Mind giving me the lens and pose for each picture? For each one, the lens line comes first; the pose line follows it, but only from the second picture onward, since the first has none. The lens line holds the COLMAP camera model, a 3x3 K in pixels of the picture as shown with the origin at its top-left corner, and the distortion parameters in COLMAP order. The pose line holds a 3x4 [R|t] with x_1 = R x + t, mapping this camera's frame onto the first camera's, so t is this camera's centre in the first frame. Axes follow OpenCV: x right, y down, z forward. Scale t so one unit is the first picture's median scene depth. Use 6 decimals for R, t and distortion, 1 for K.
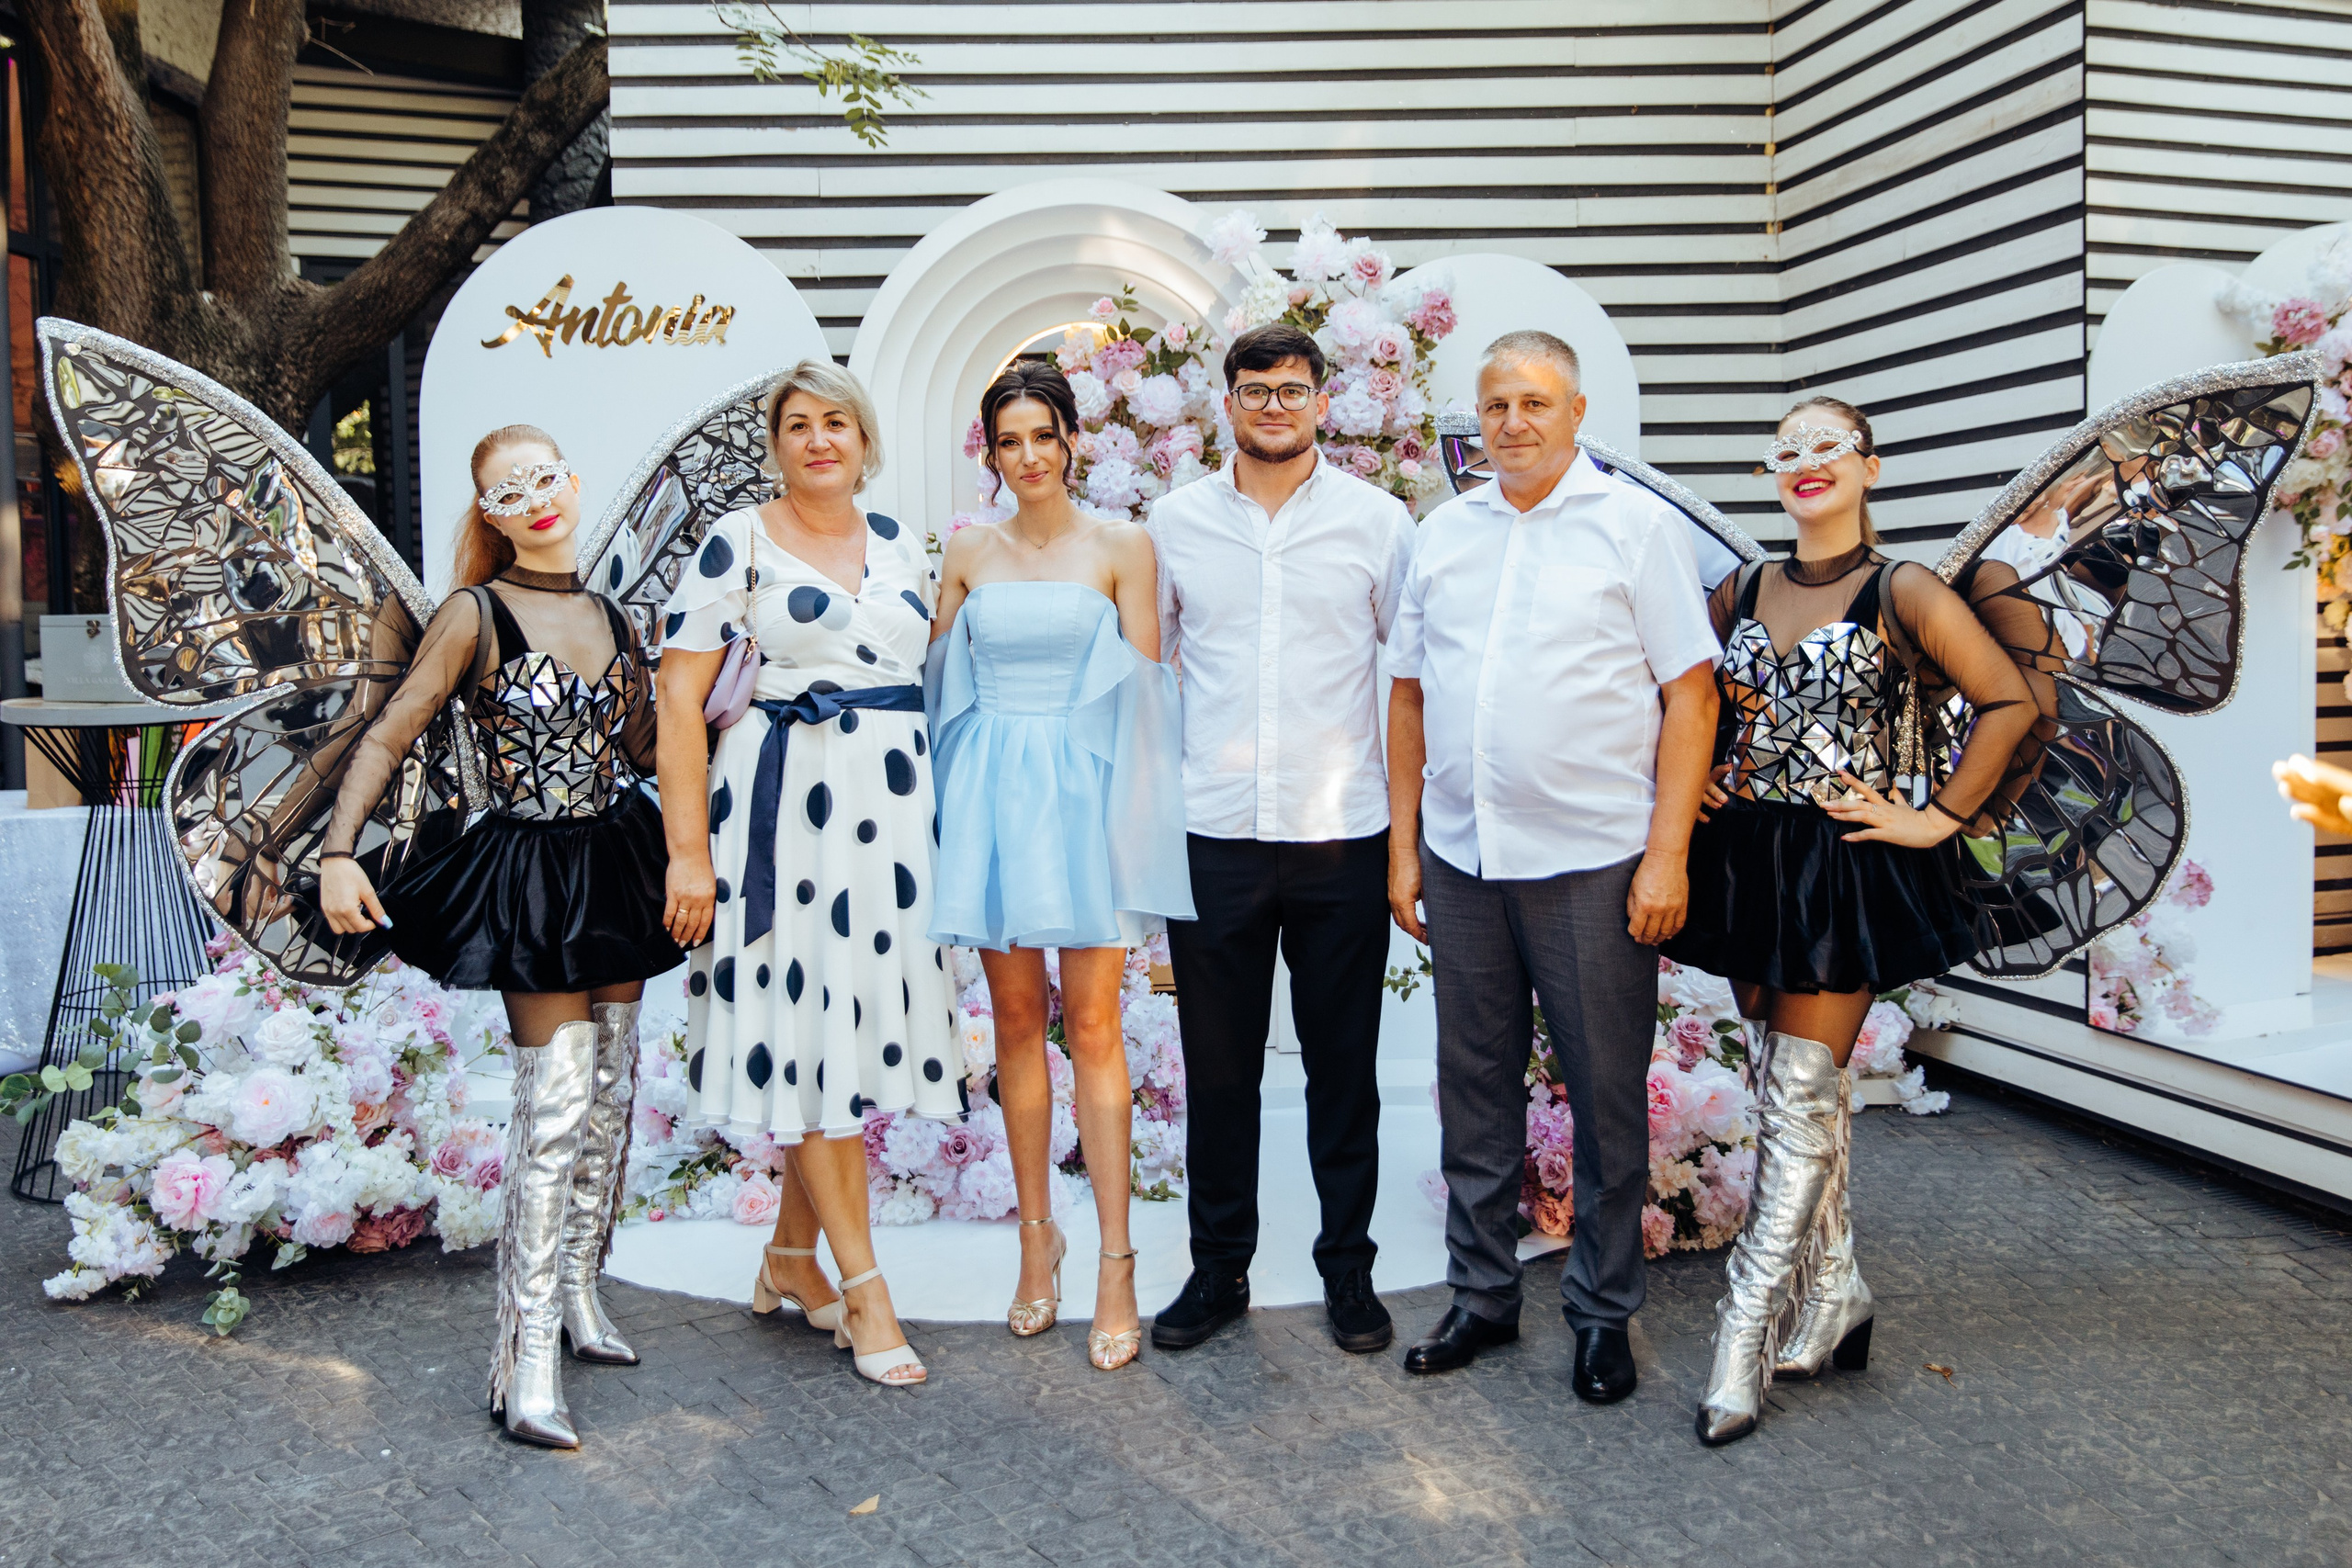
lens RADIAL K [[2195.9, 0, 1188.5], [0, 2195.9, 726.4], [0, 0, 1]] dist [0.002565, 0.013093]
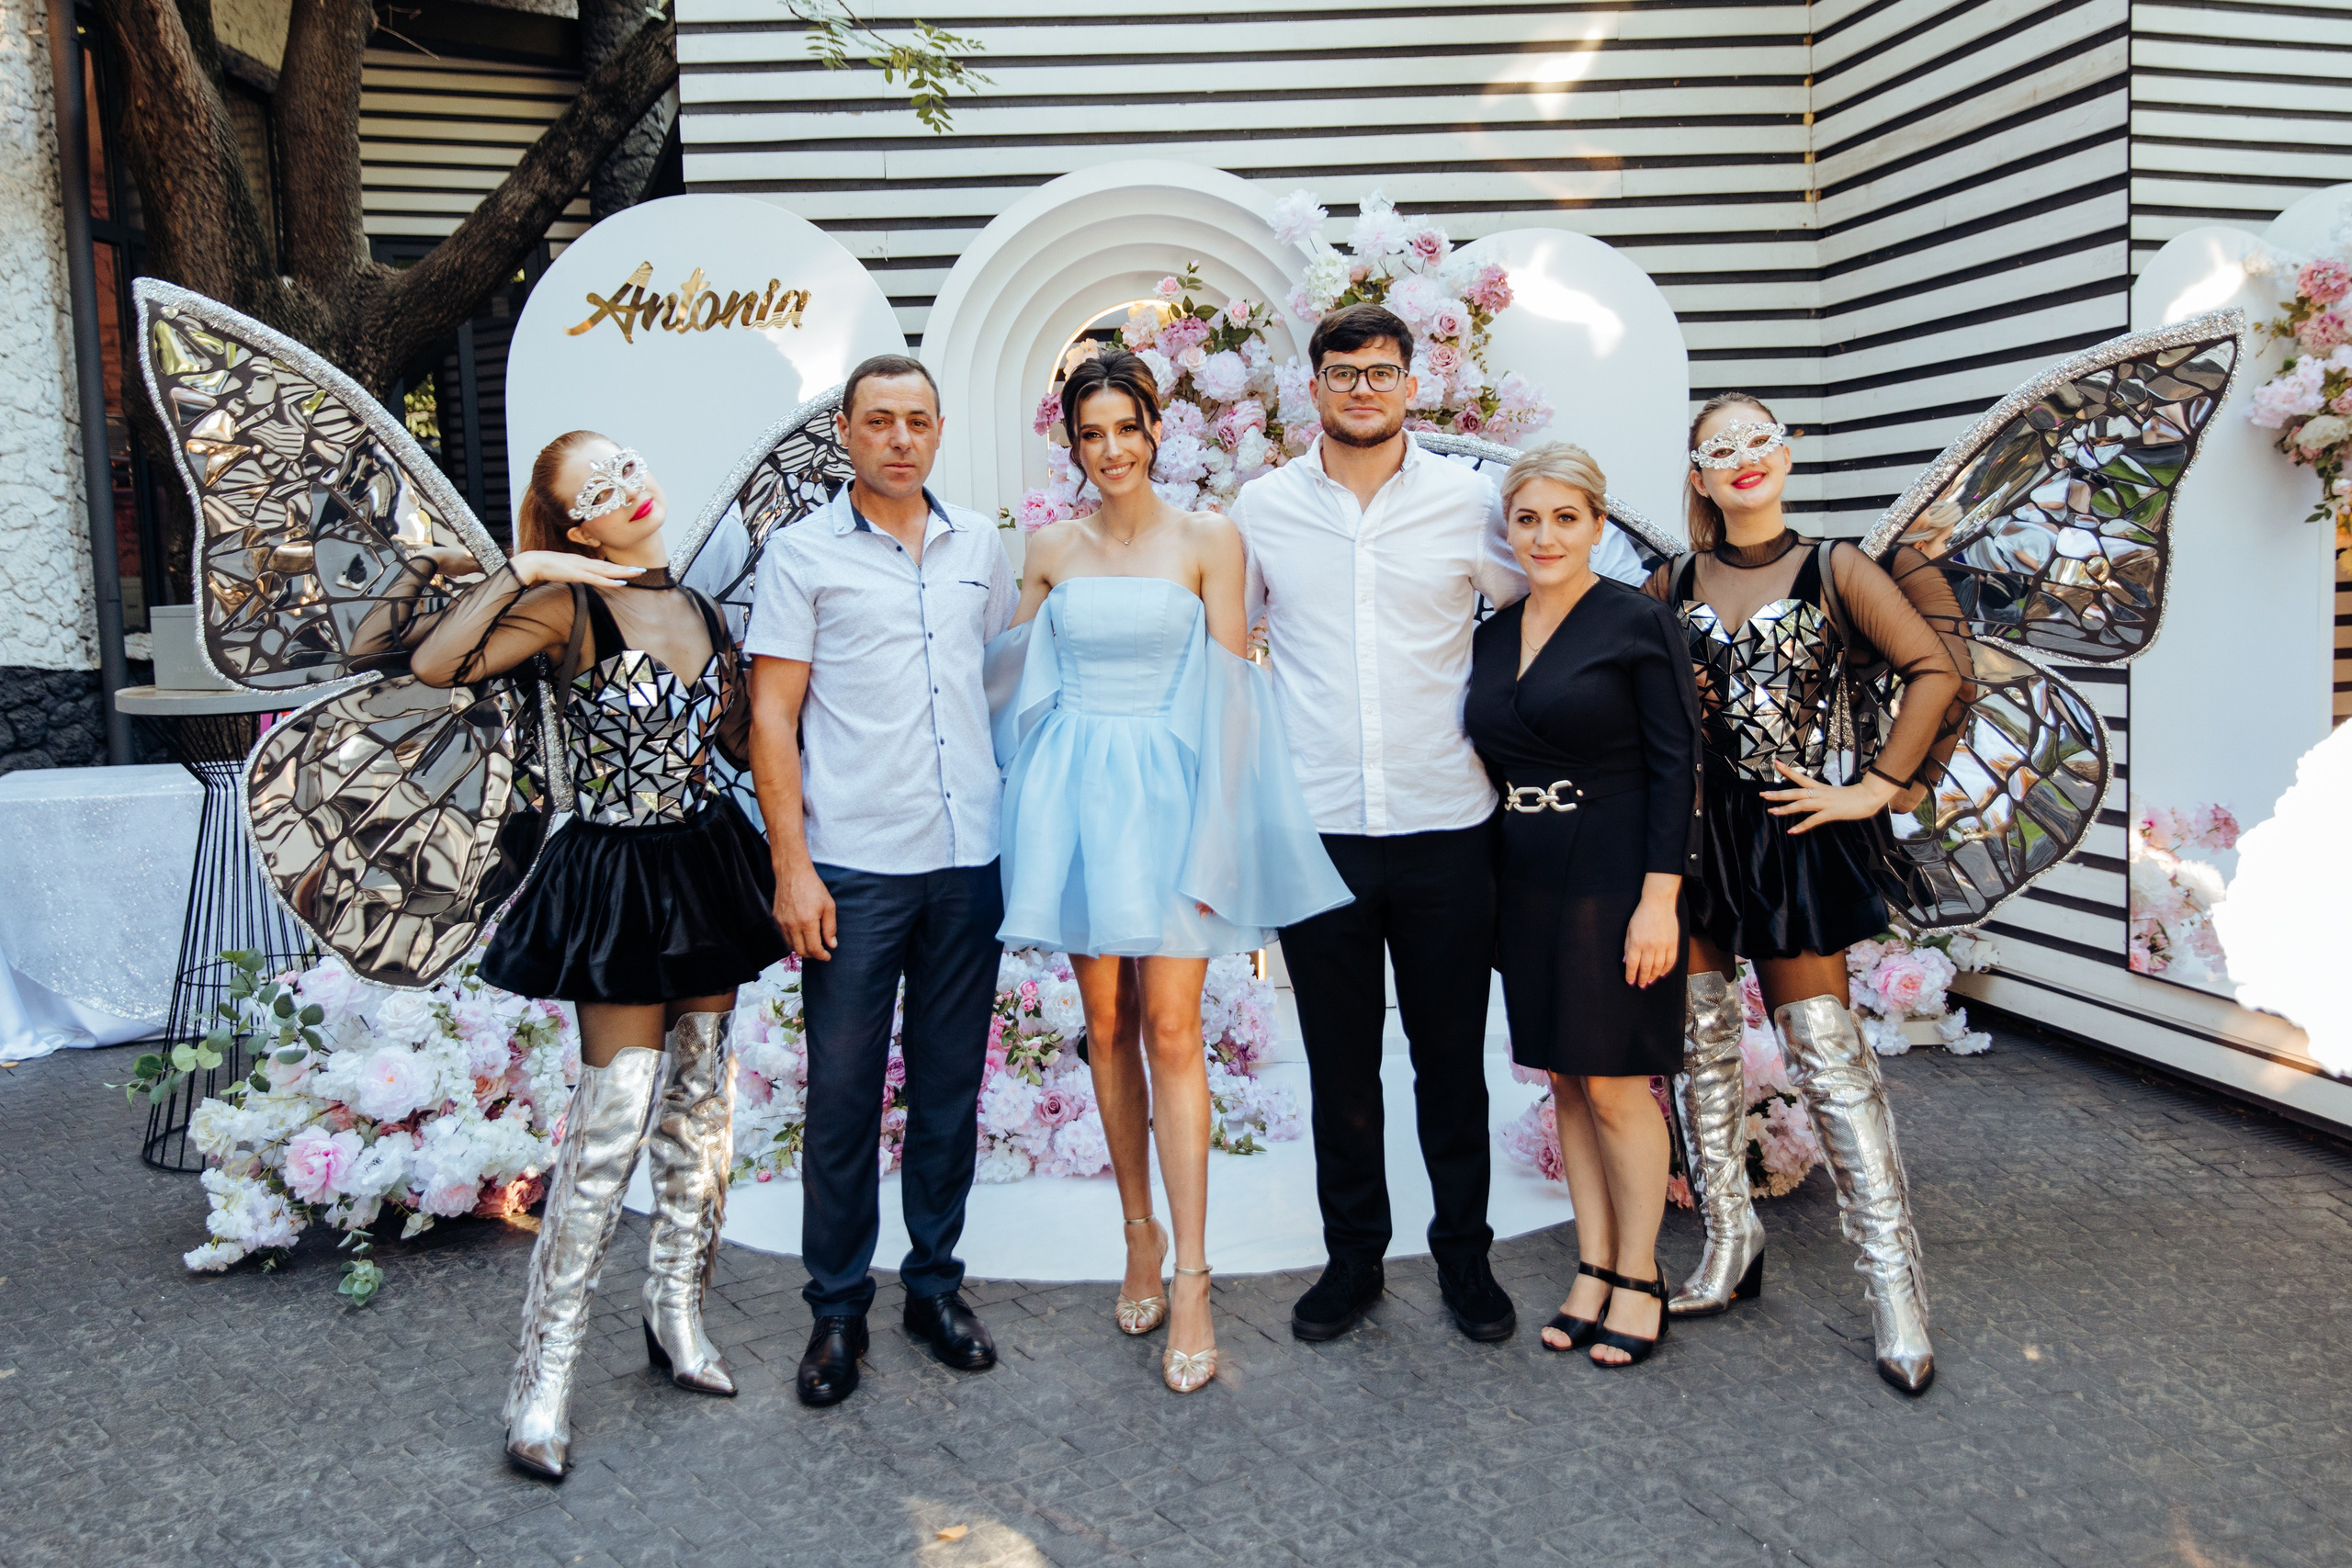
lens RADIAL K [[2085.4, 0, 1215.8], [0, 2085.4, 747.2], [0, 0, 1]] dist [-0.000877, 0.014017]
pose [[0.999885, -0.014976, 0.002486, -0.022540], [0.014858, 0.999001, 0.042135, -0.016398], [-0.003114, -0.042094, 0.999109, 0.015429]]
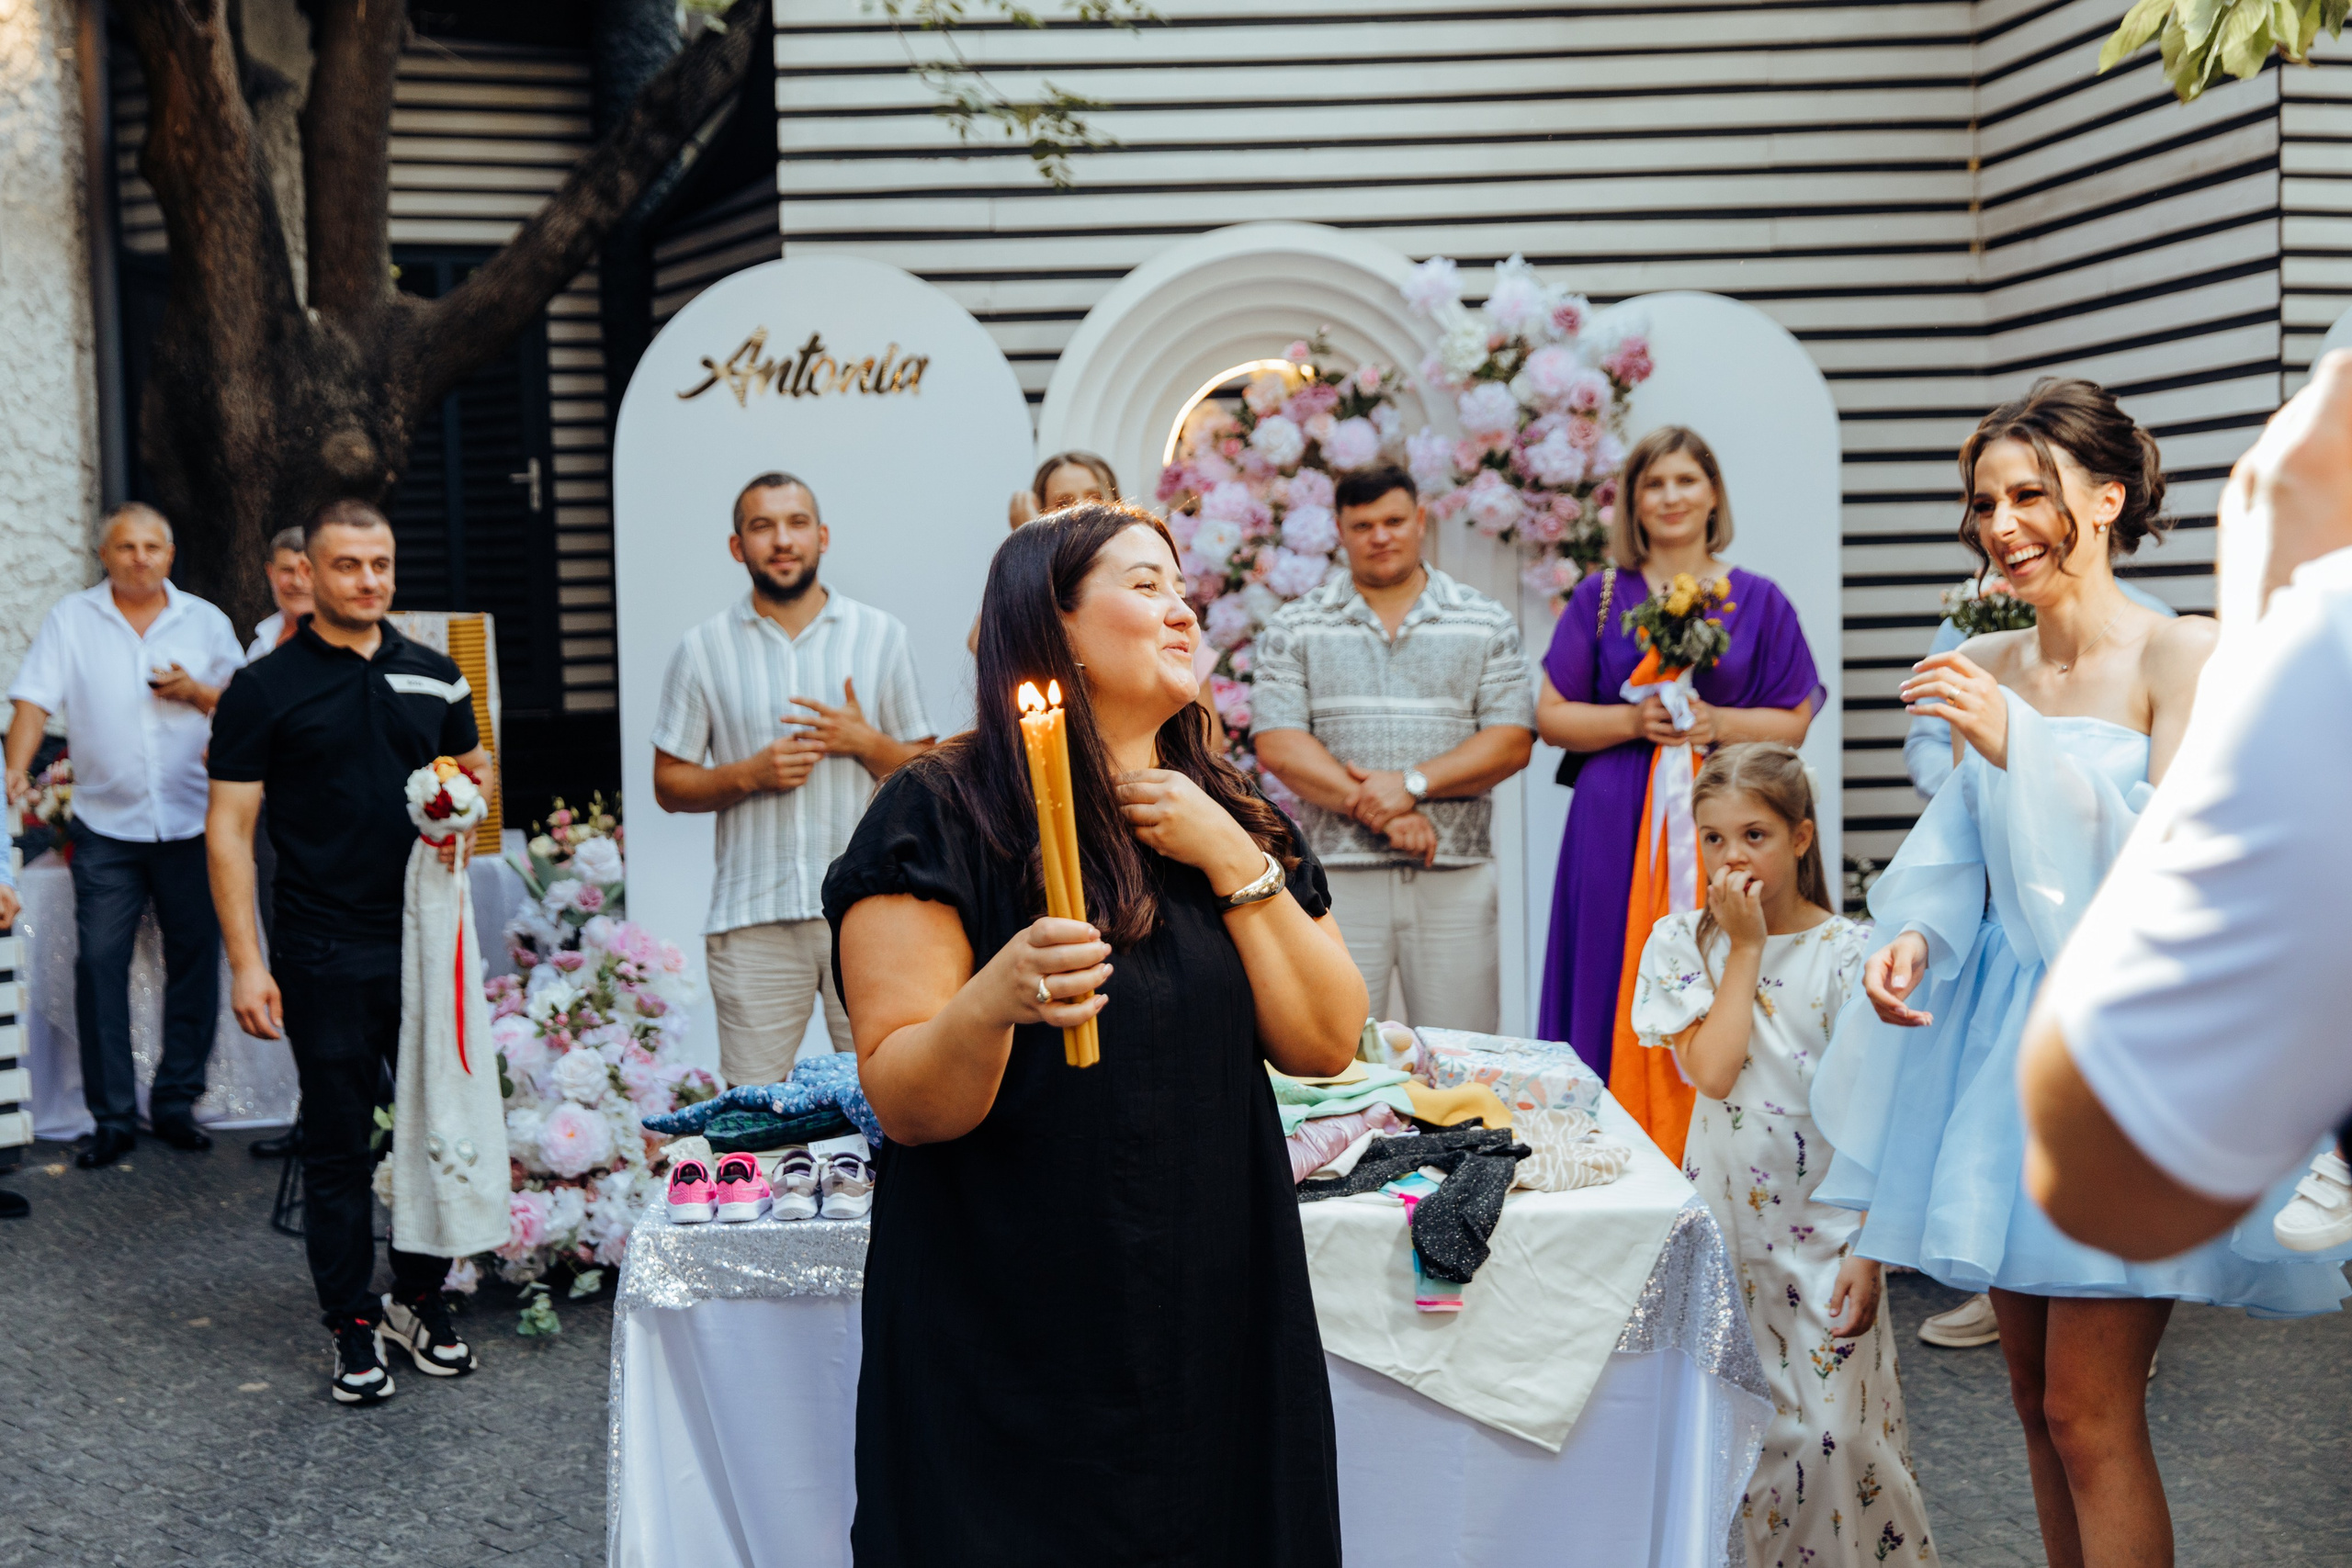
lens RADIAL K [[2845.8, 0, 1165.1], [0, 2845.8, 749.4], [0, 0, 1]] dist [0.005124, 0.033897]
pose [[0.999576, -0.006040, -0.028481, -0.064417], [0.006257, 0.999952, 0.007531, -0.021502], [0.028434, -0.007706, 0.999566, -0.300524]]
